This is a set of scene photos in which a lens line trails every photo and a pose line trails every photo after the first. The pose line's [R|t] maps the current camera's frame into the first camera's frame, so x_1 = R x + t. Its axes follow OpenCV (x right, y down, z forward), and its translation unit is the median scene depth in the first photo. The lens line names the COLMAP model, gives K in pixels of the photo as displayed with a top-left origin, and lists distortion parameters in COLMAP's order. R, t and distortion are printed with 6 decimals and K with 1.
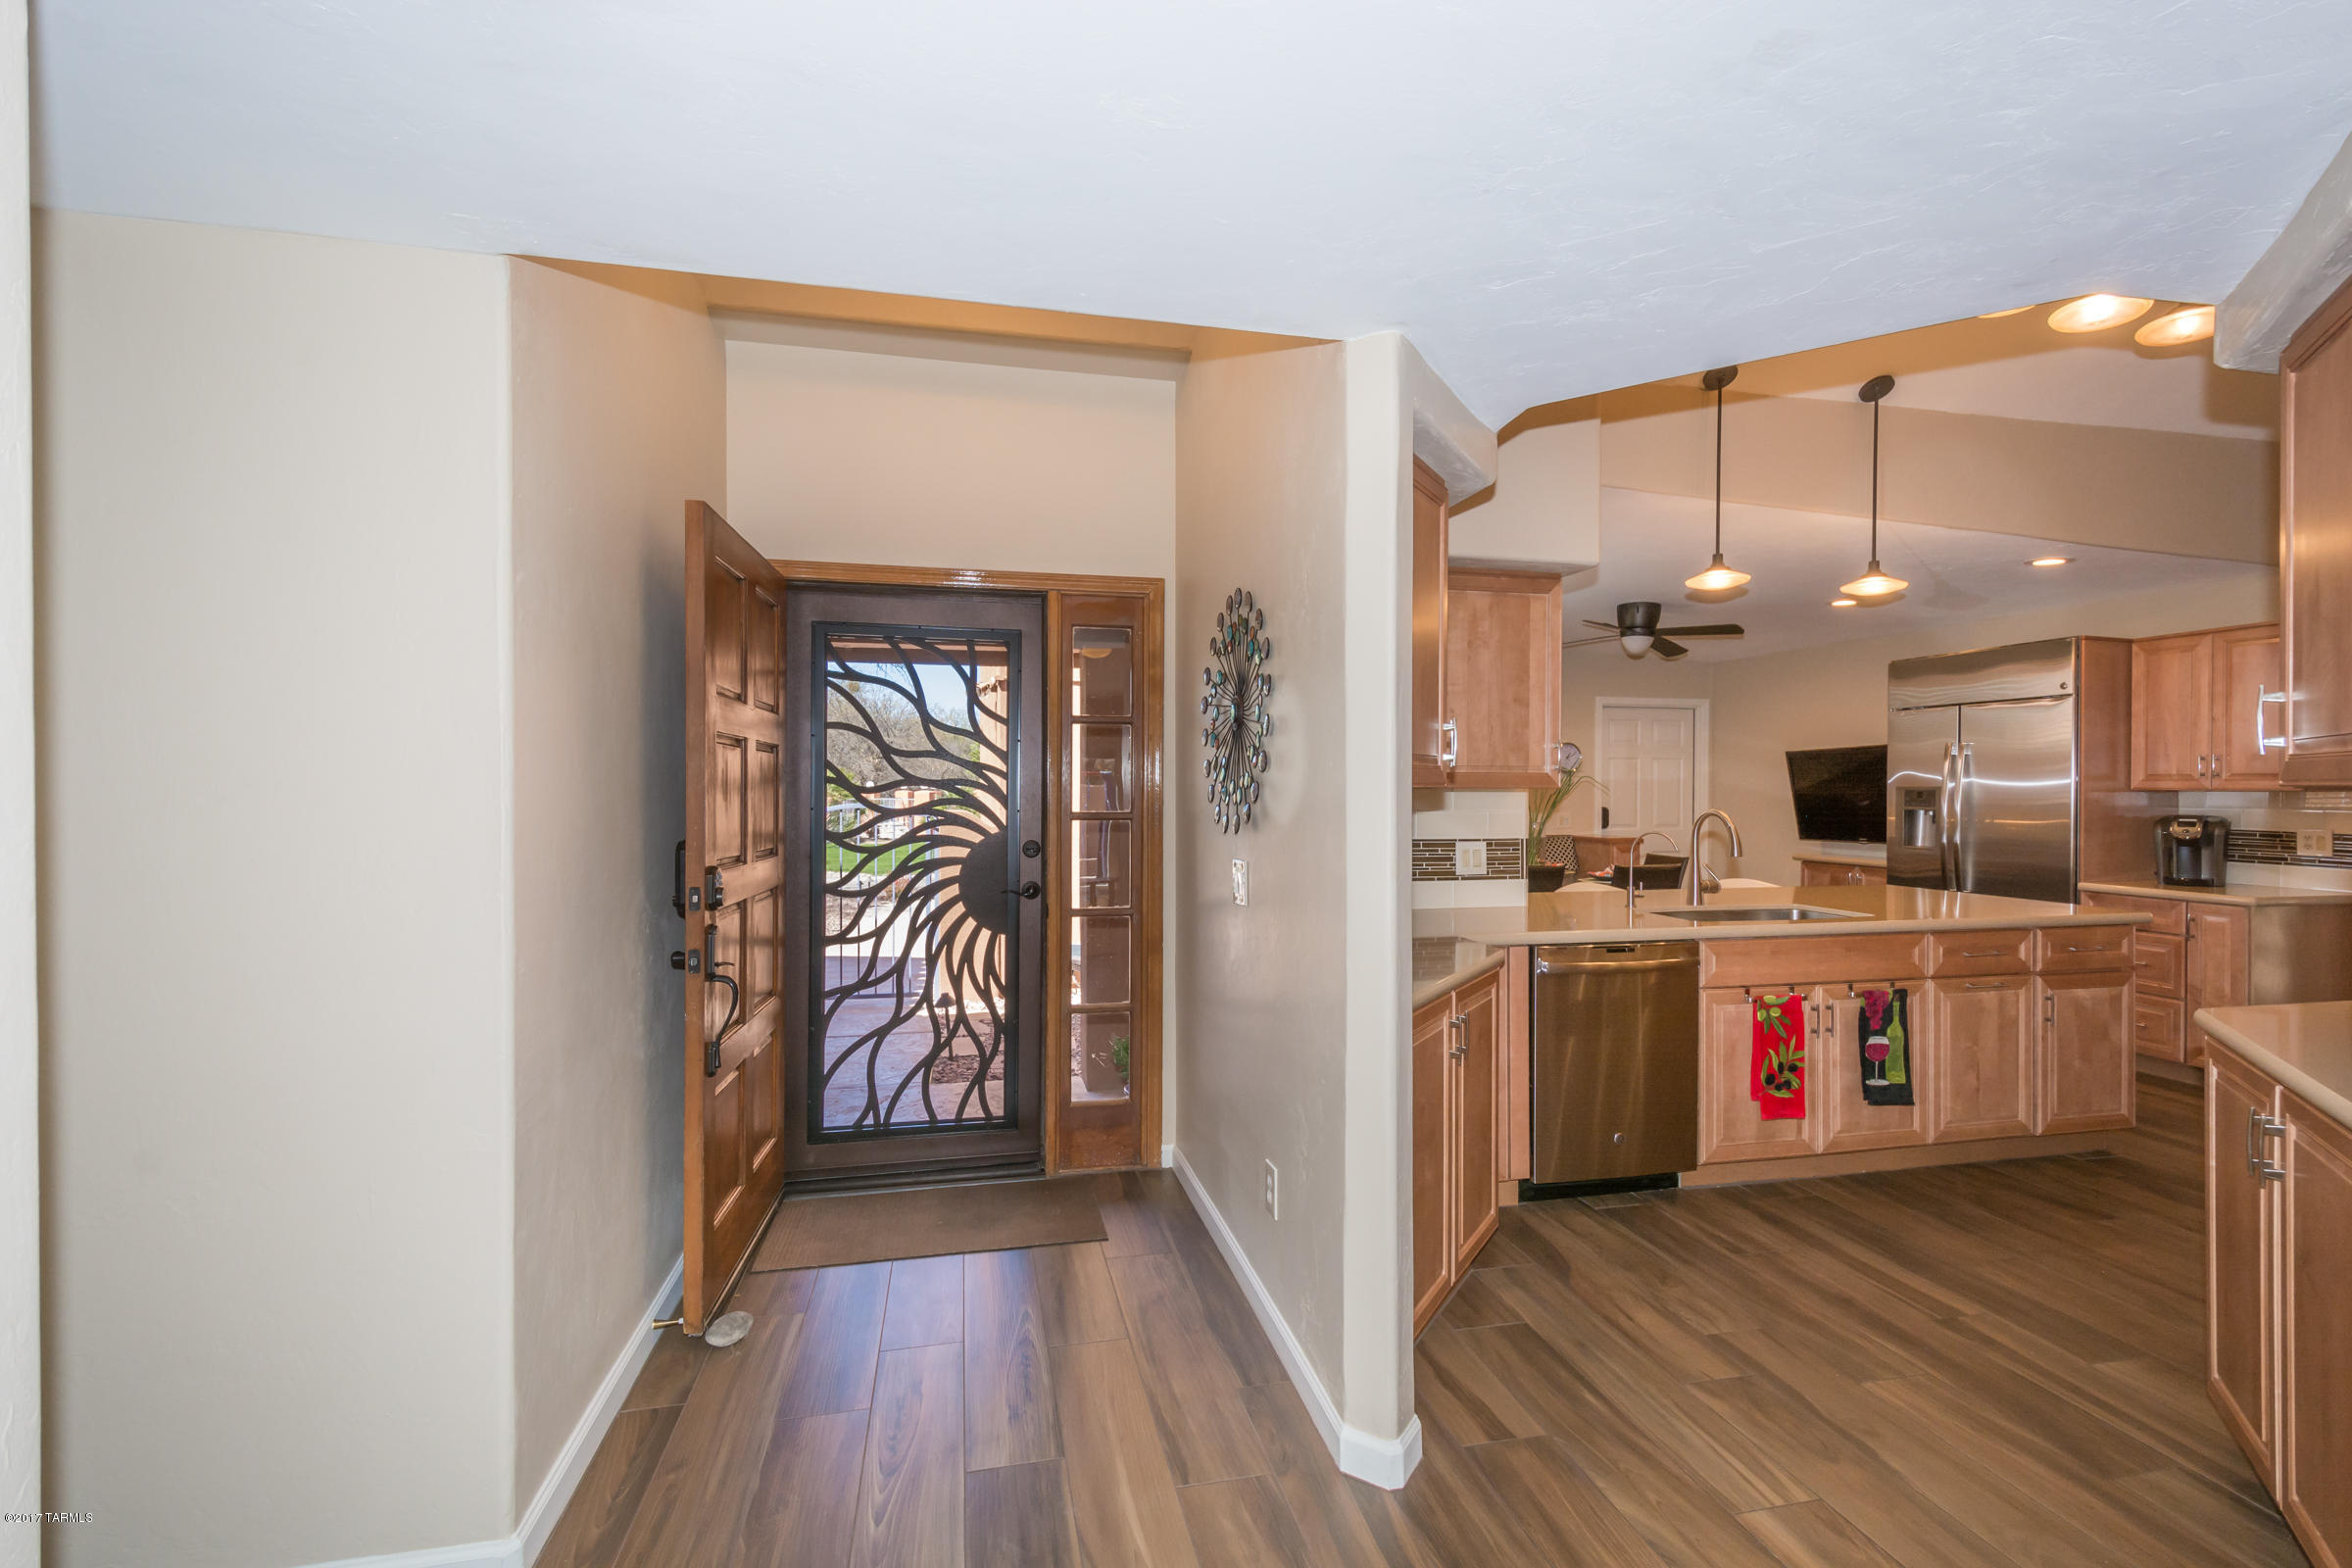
lens RADIAL K [[1031.3, 0, 1176.0], [0, 1031.3, 784.0], [0, 0, 1]] dist [0.019096, -0.007743]
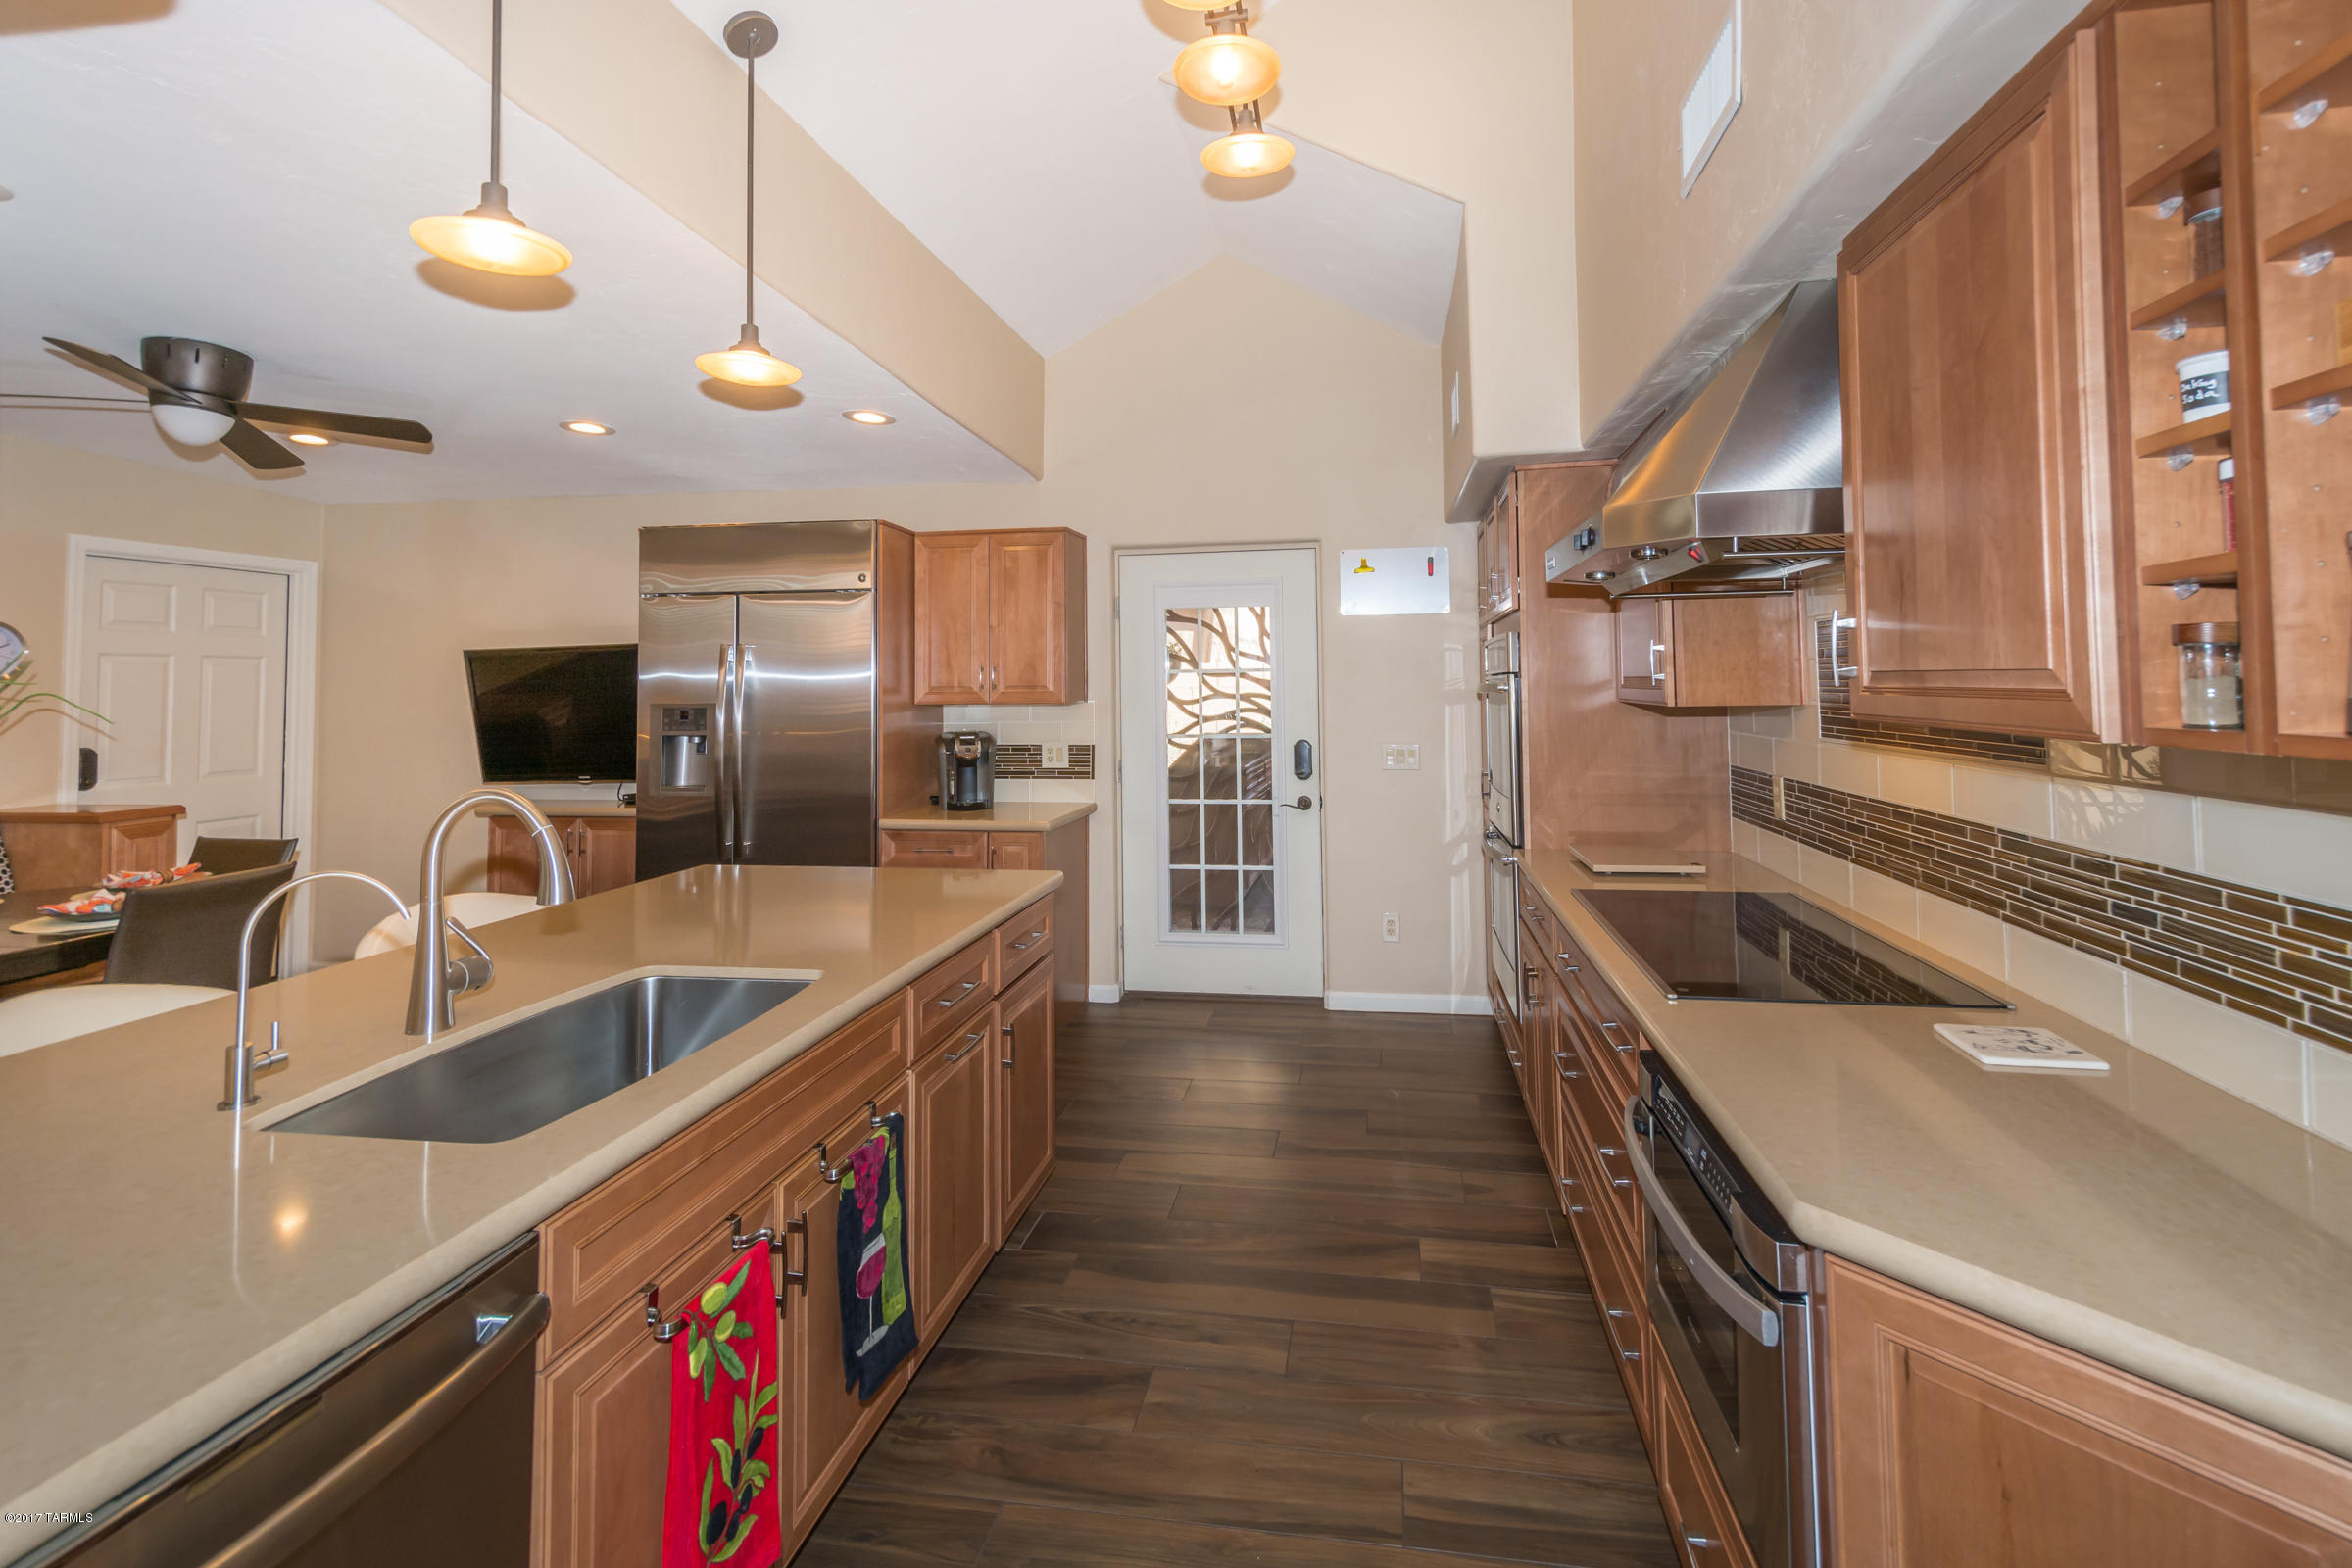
lens RADIAL K [[1027.3, 0, 1180.0], [0, 1027.3, 648.6], [0, 0, 1]] dist [0.018531, -0.008085]
pose [[0.347804, 0.025457, 0.937222, 0.175301], [0.005026, 0.999566, -0.029015, -0.013848], [-0.937554, 0.014802, 0.347525, 0.460199]]
